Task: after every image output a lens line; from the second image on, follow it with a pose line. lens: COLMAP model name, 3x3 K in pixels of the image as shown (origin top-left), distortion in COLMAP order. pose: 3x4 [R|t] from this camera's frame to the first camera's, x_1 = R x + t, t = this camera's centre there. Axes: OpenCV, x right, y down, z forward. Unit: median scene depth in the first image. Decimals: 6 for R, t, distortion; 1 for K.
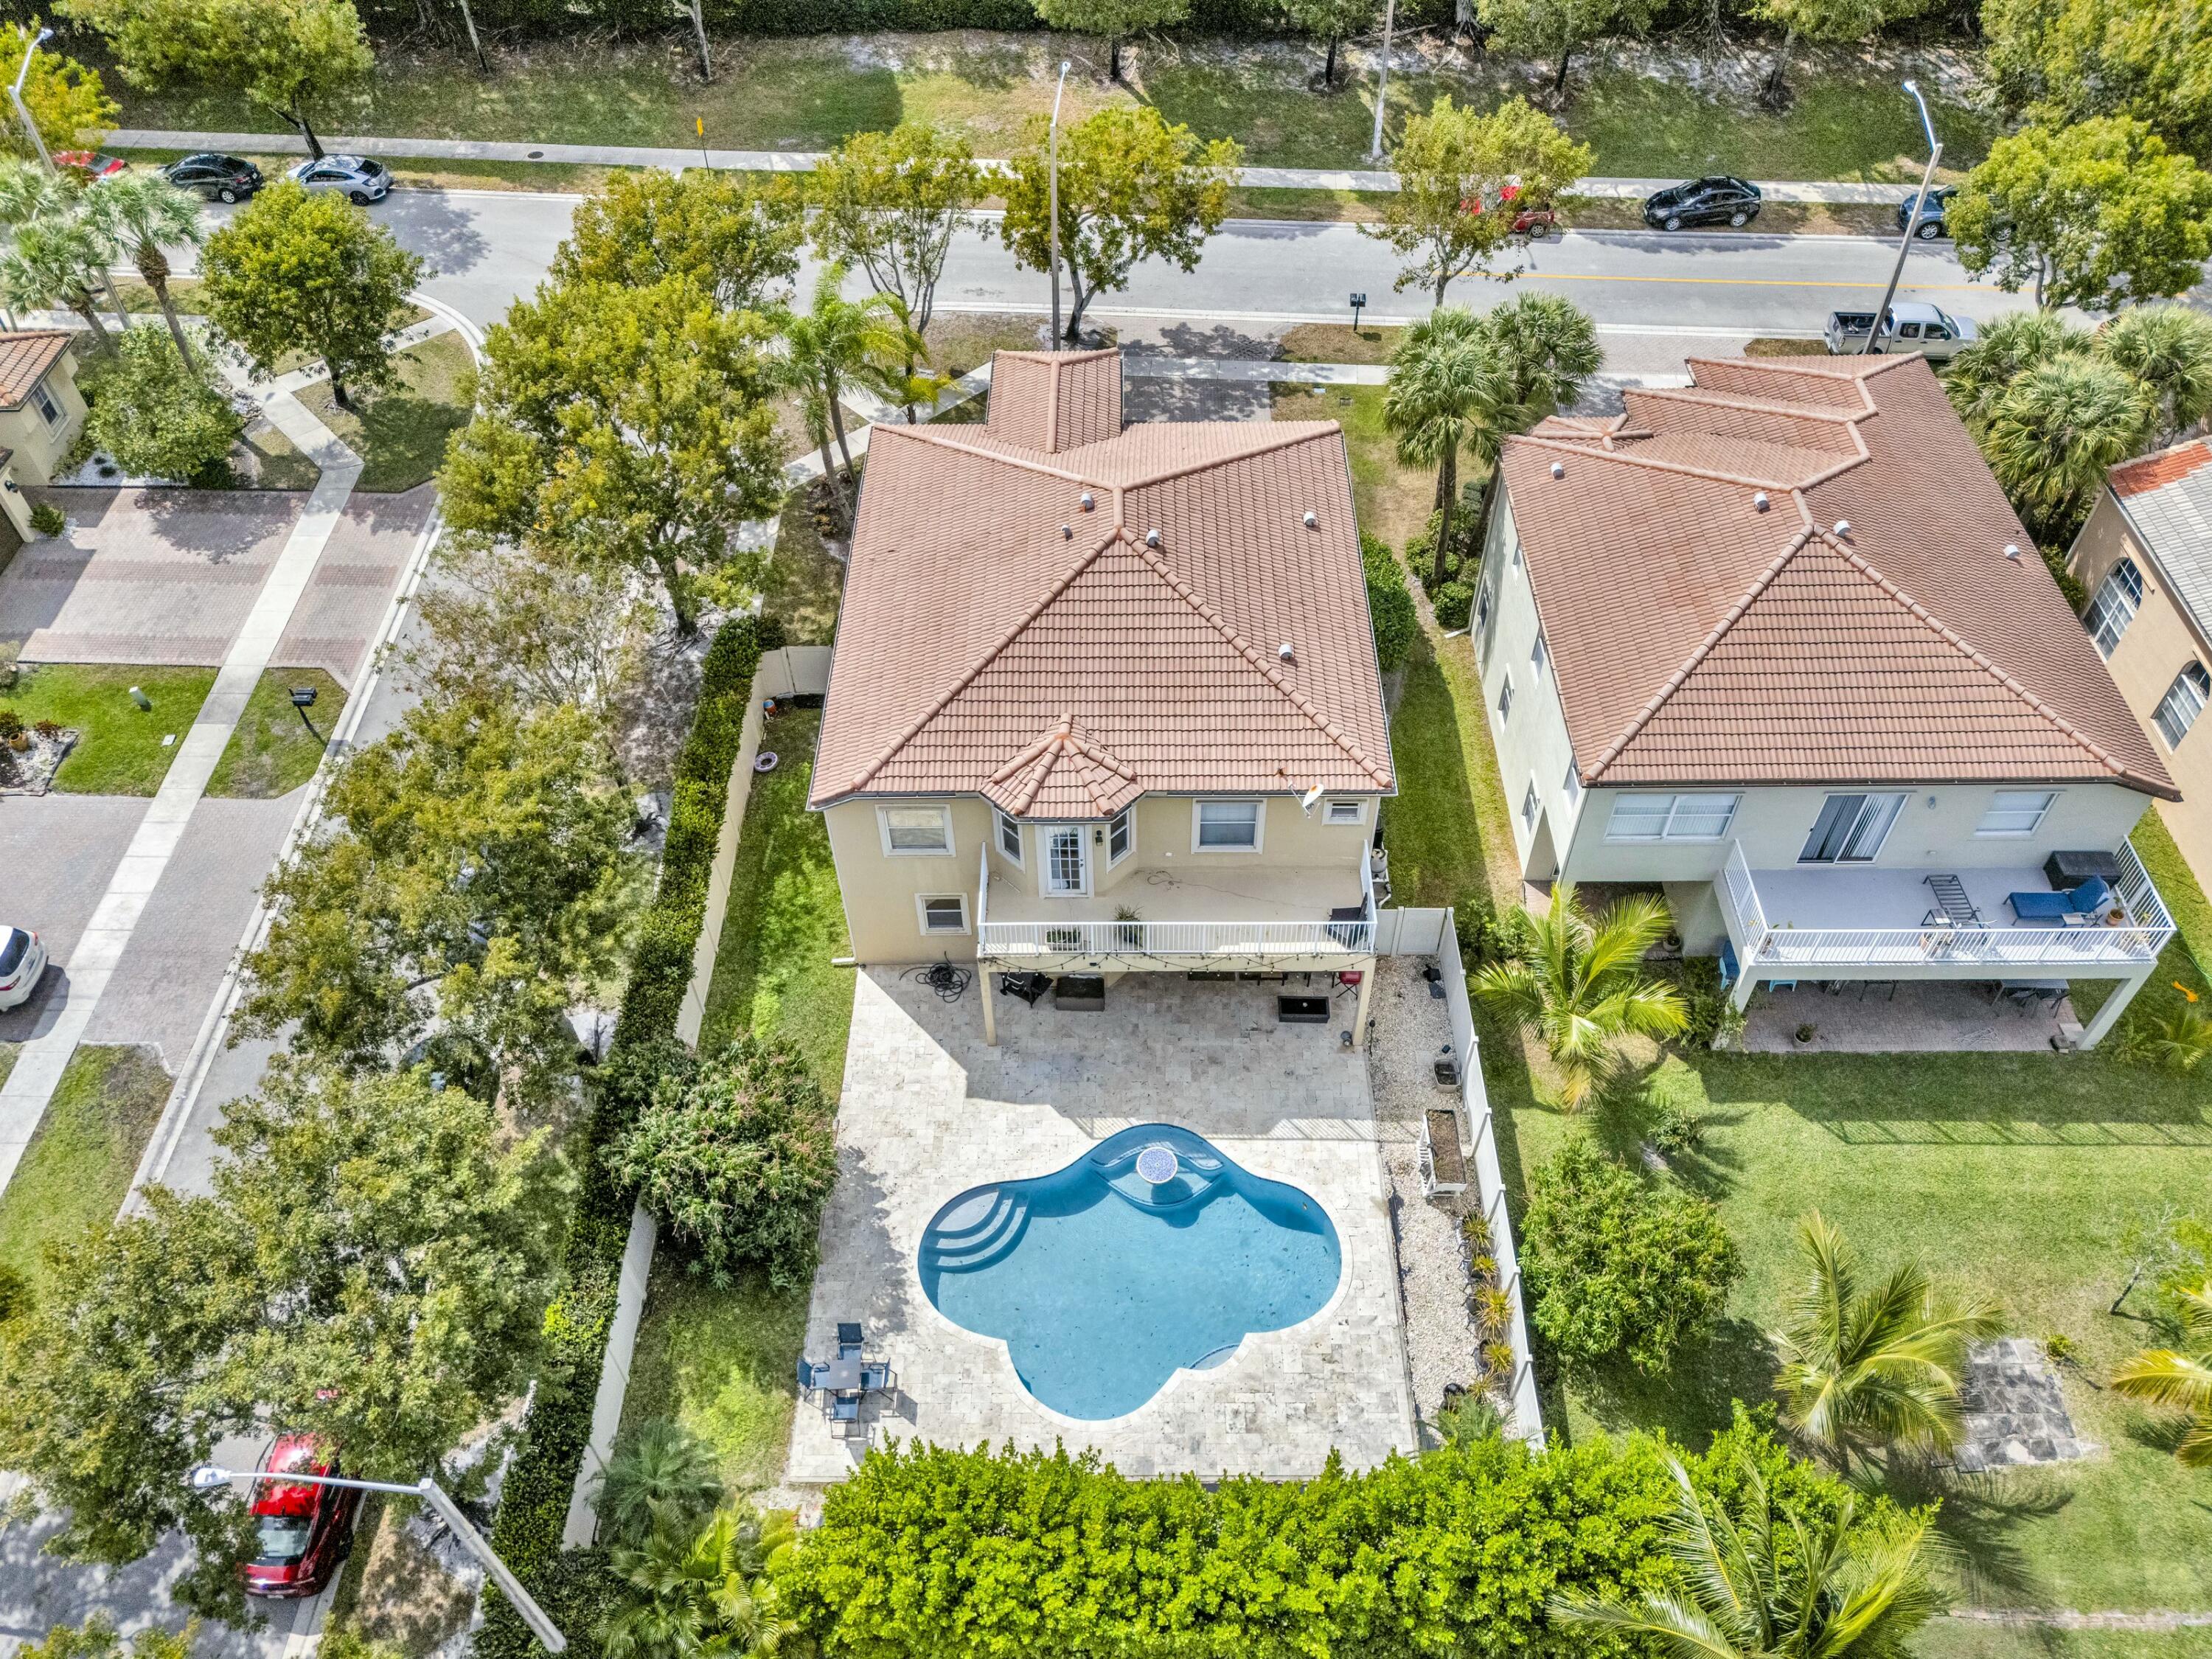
lens RADIAL K [[1621.4, 0, 1113.4], [0, 1621.4, 827.8], [0, 0, 1]] dist [0.102075, -0.129393]
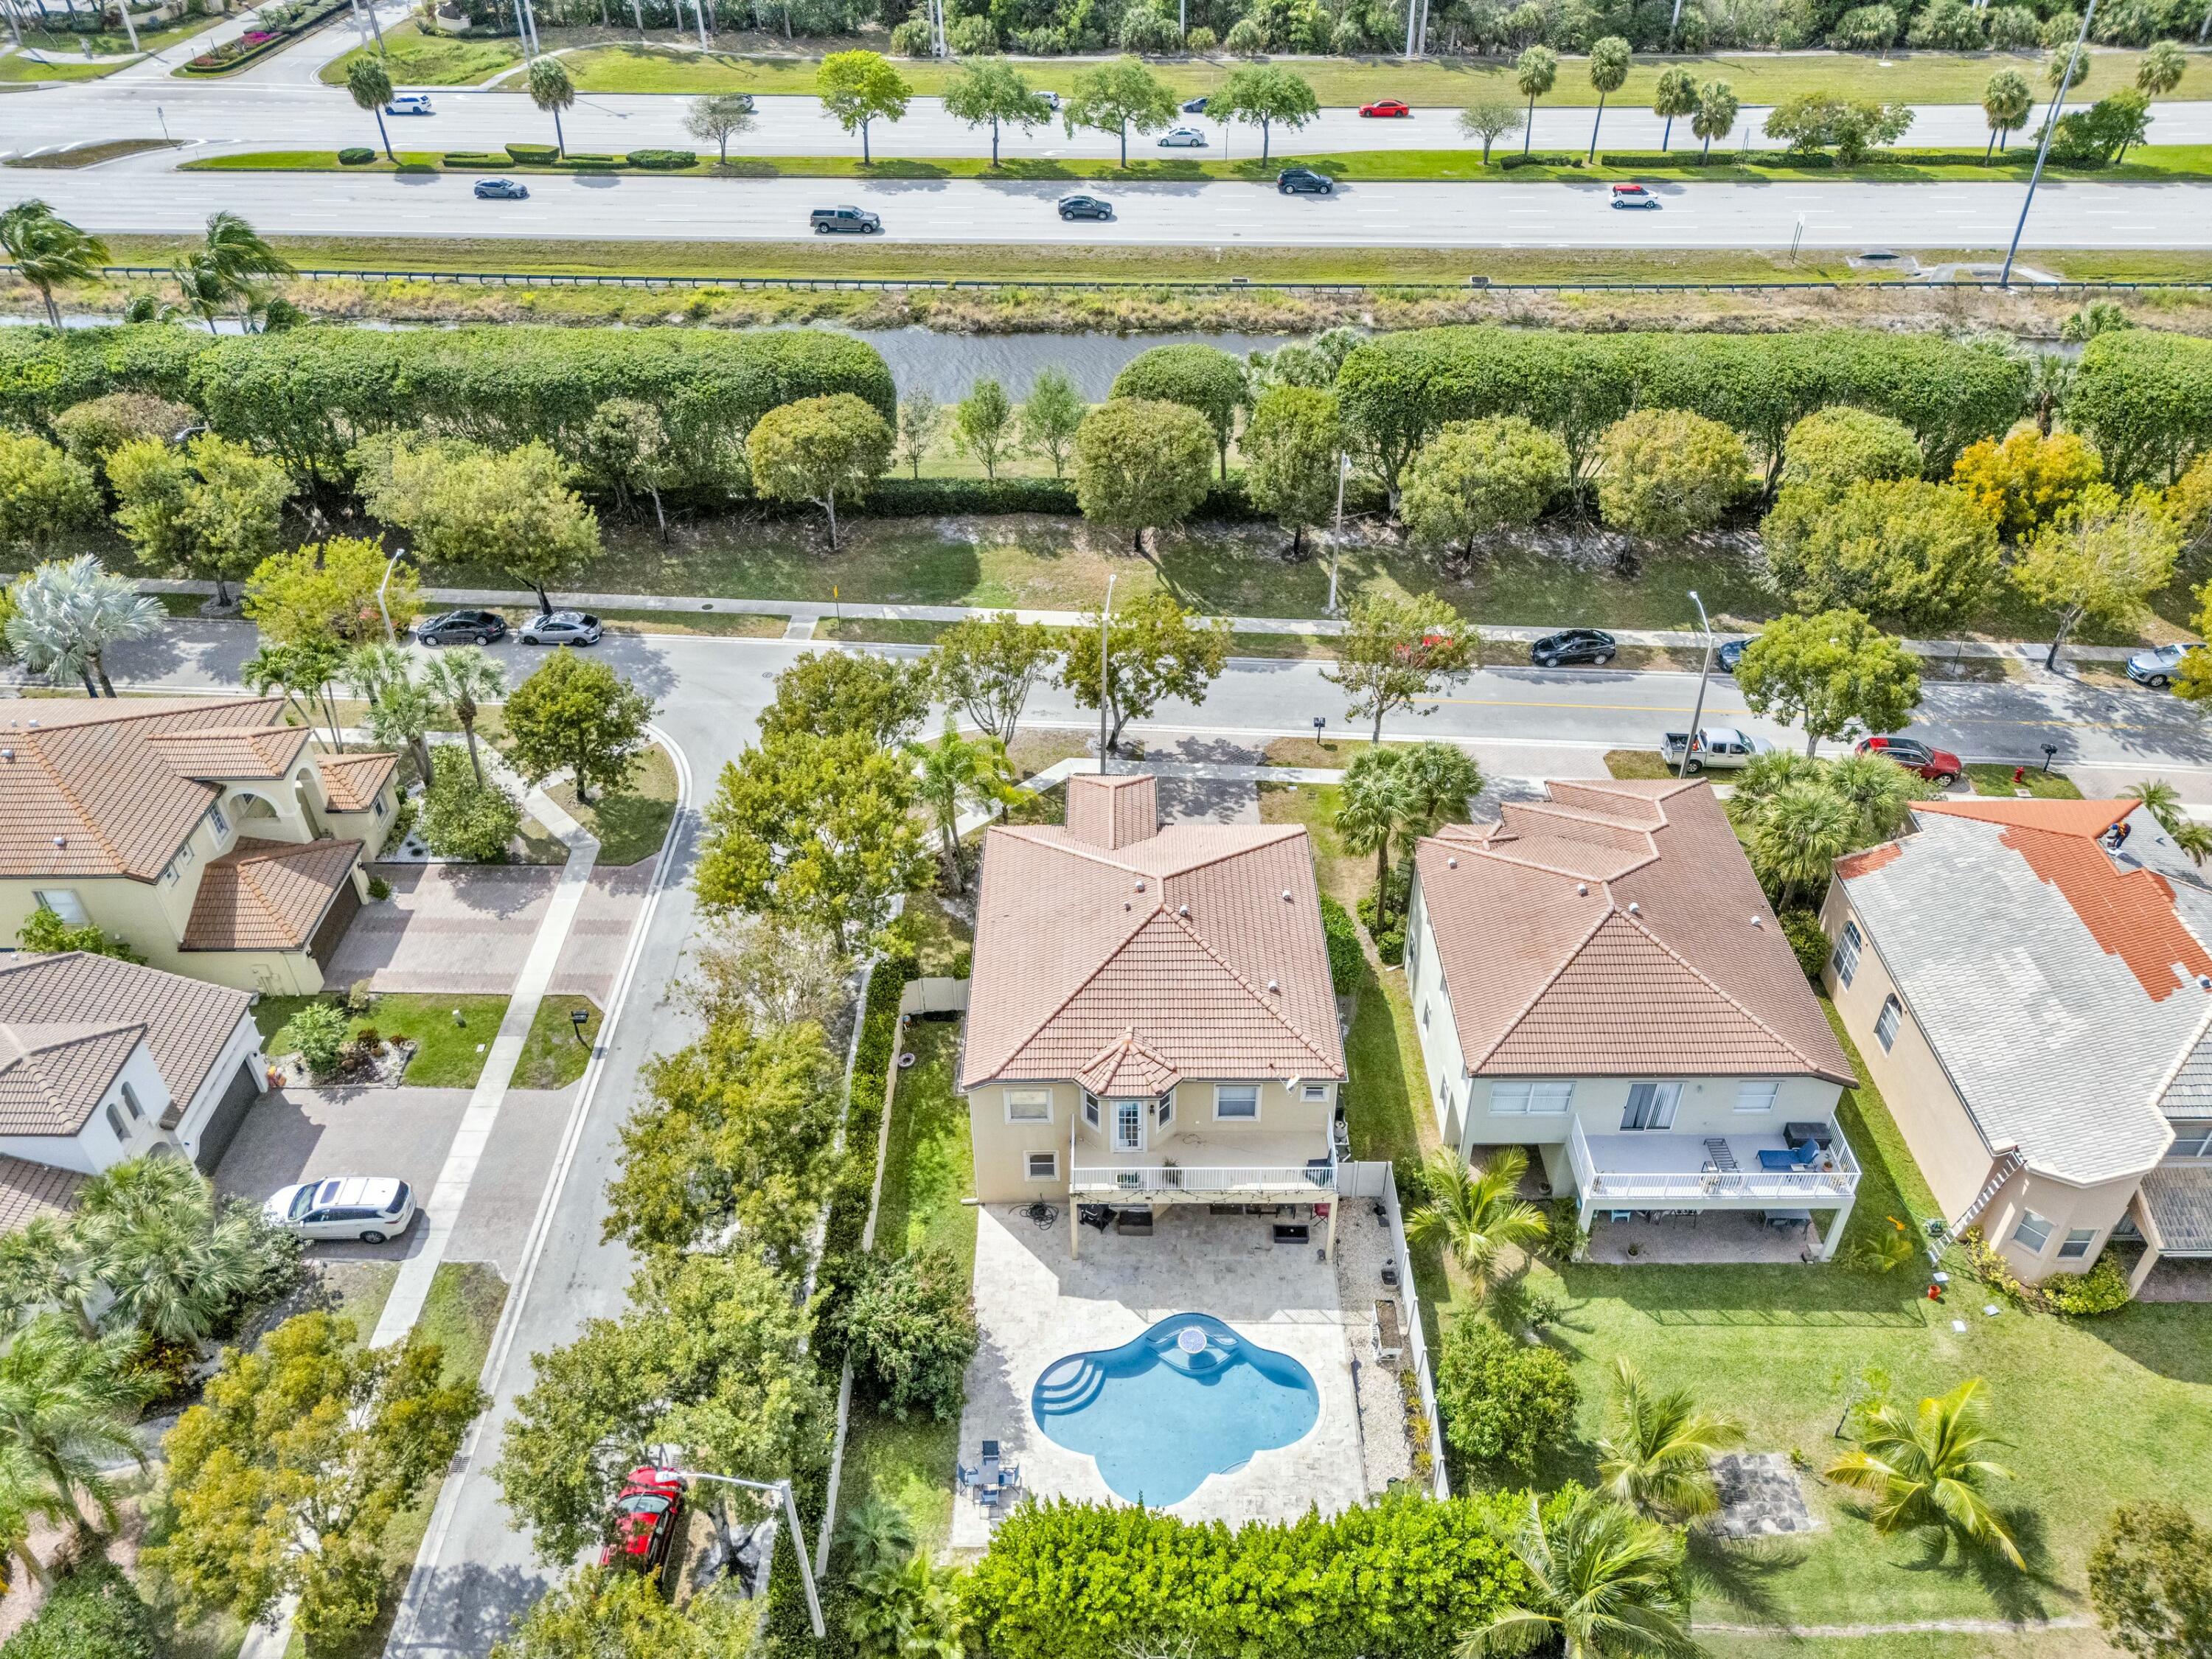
lens RADIAL K [[1621.4, 0, 1113.4], [0, 1621.4, 827.8], [0, 0, 1]] dist [0.102075, -0.129393]
pose [[0.999979, 0.000467, 0.006487, -0.051448], [0.000732, 0.982990, -0.183658, 0.024251], [-0.006462, 0.183659, 0.982969, -0.503153]]
